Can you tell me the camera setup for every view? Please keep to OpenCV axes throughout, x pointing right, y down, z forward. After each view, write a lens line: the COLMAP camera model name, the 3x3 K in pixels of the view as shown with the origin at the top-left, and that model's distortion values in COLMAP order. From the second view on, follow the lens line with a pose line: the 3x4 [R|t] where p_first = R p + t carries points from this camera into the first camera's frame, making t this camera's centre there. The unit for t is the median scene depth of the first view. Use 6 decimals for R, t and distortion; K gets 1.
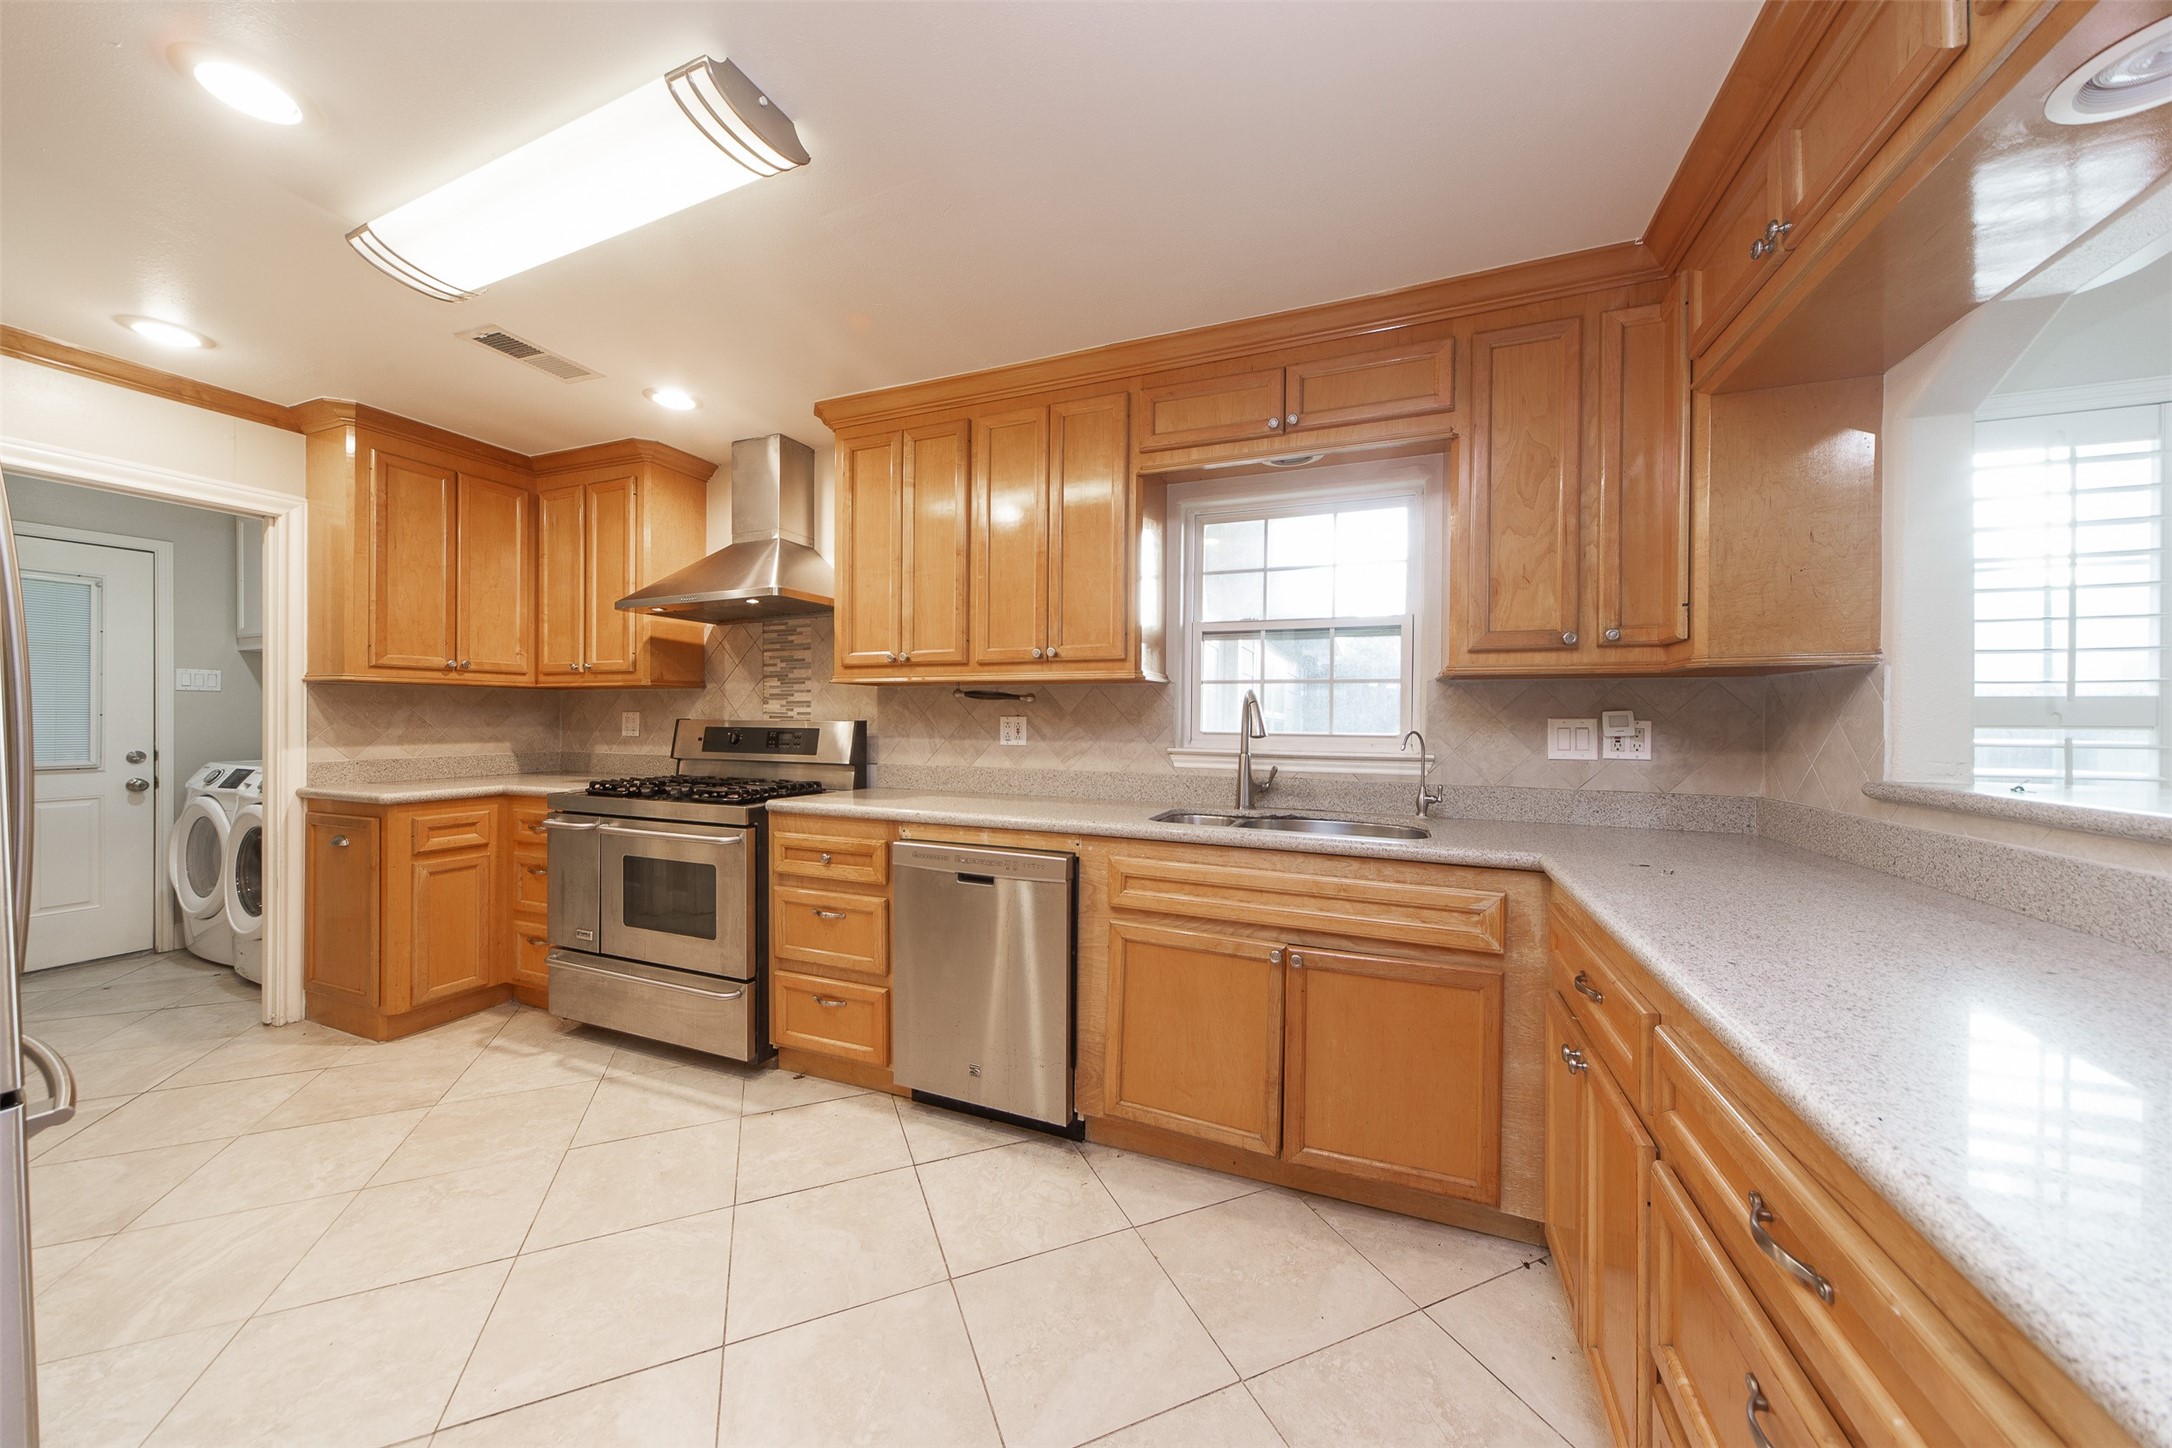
lens RADIAL K [[749.0, 0, 1101.8], [0, 749.0, 725.0], [0, 0, 1]] dist [0.000562, -0.000362]
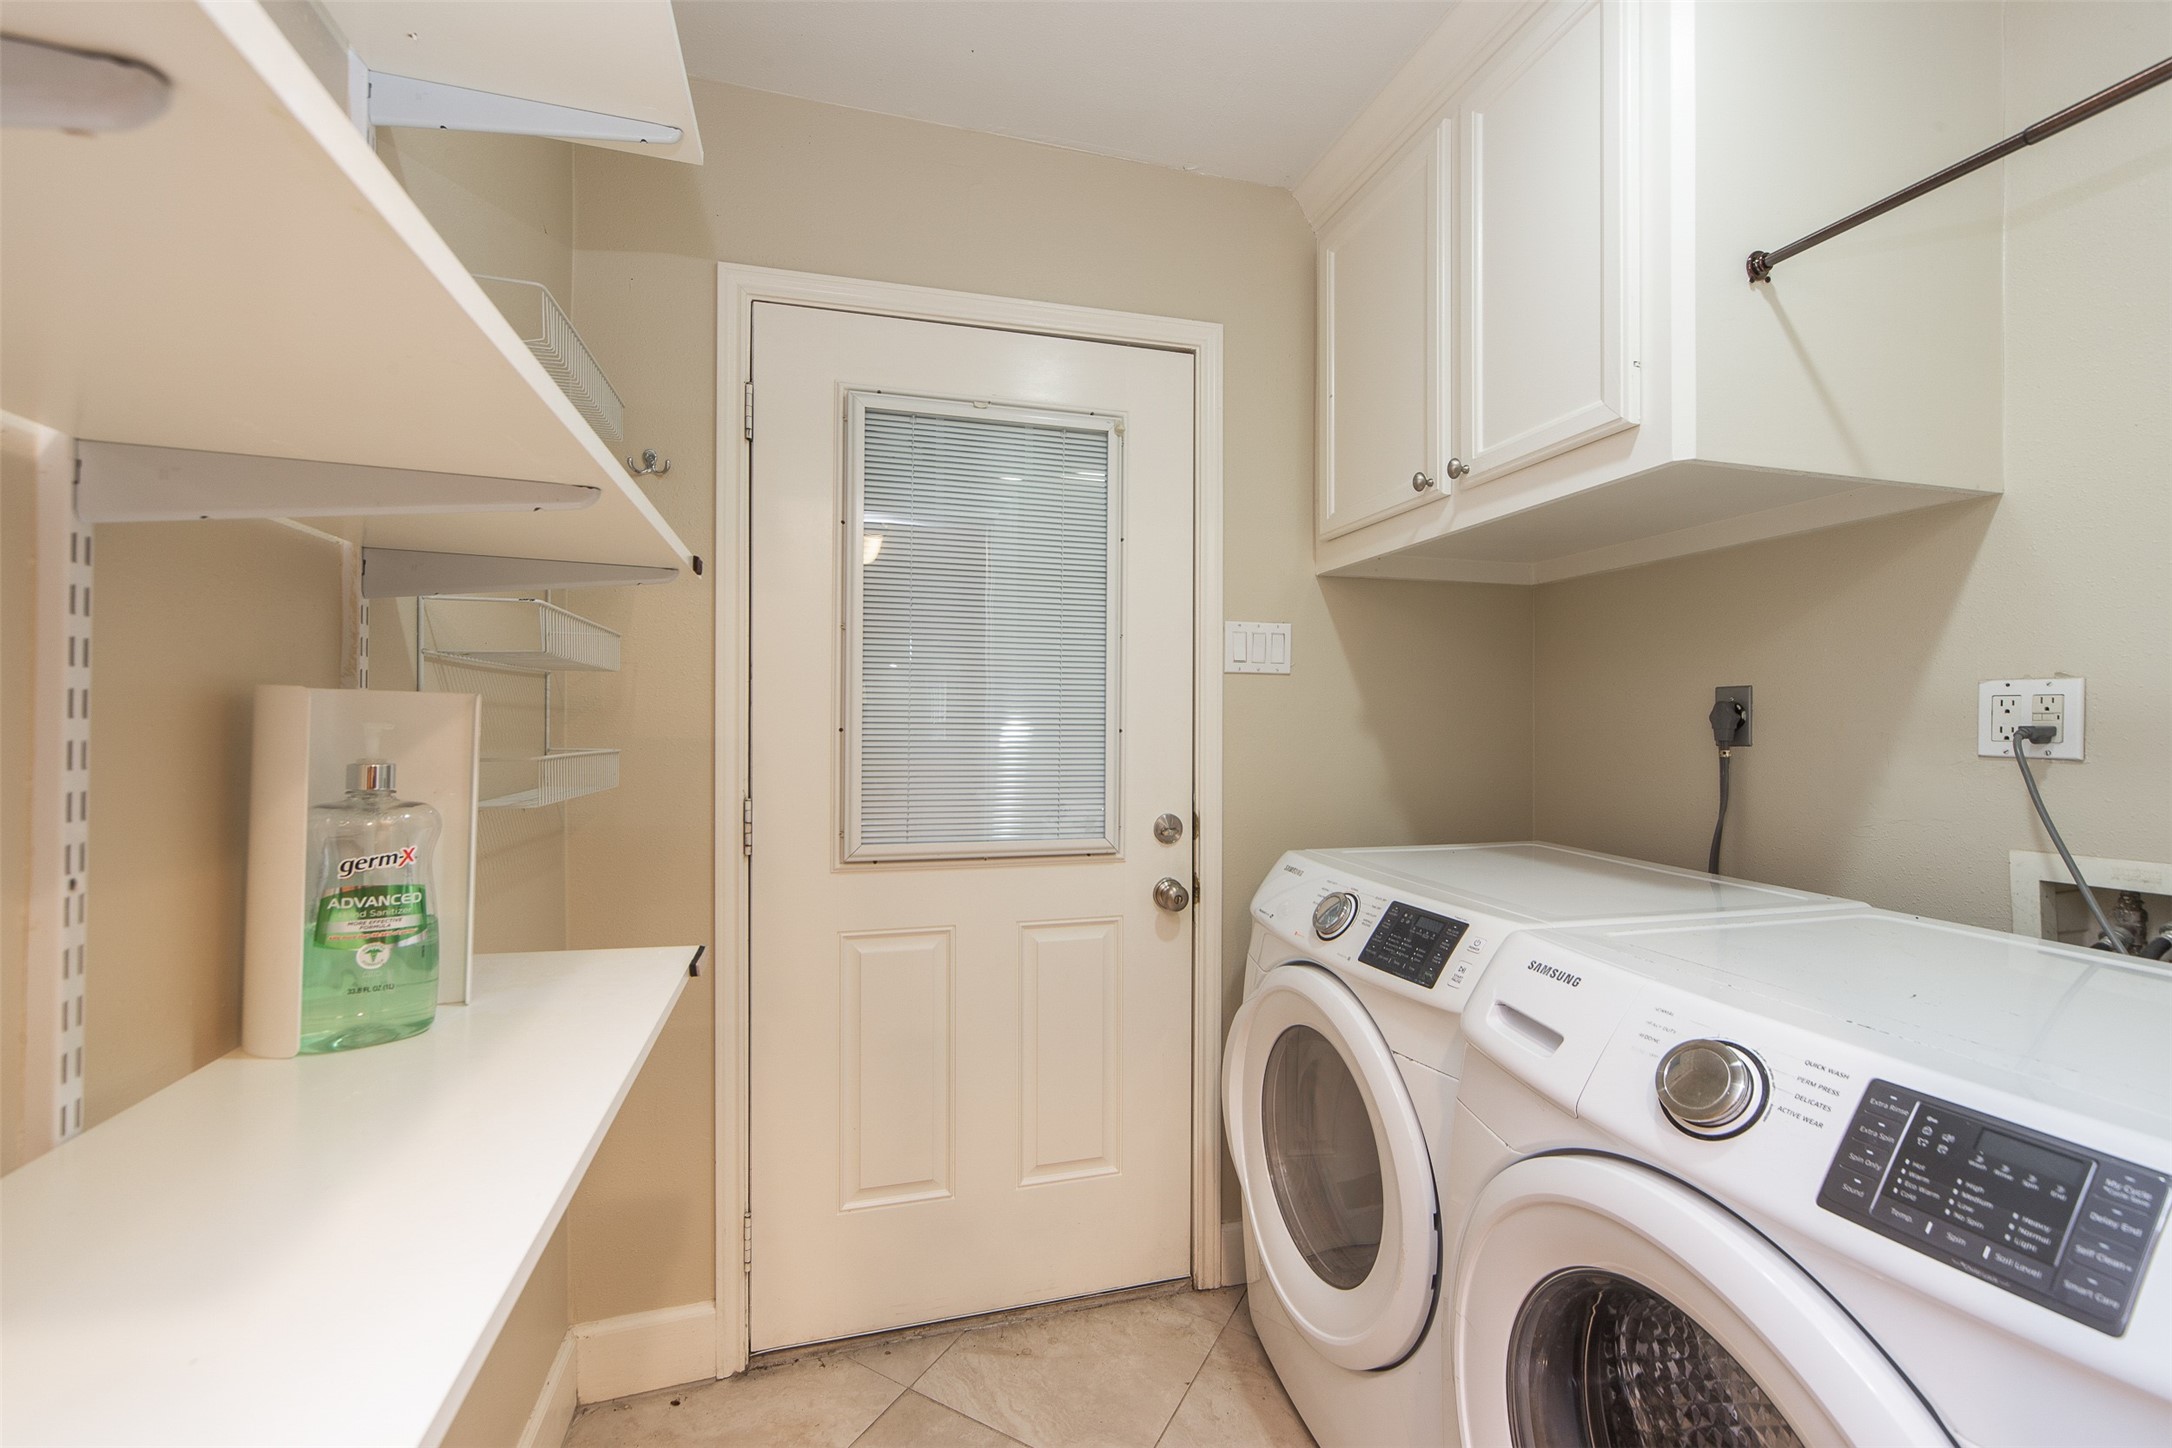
lens RADIAL K [[846.3, 0, 1083.8], [0, 846.3, 721.0], [0, 0, 1]] dist [0.001483, 0.000075]
pose [[0.598015, -0.015858, -0.801328, -0.929132], [-0.005362, 0.999703, -0.023785, -0.007163], [0.801467, 0.018521, 0.597753, 0.670451]]
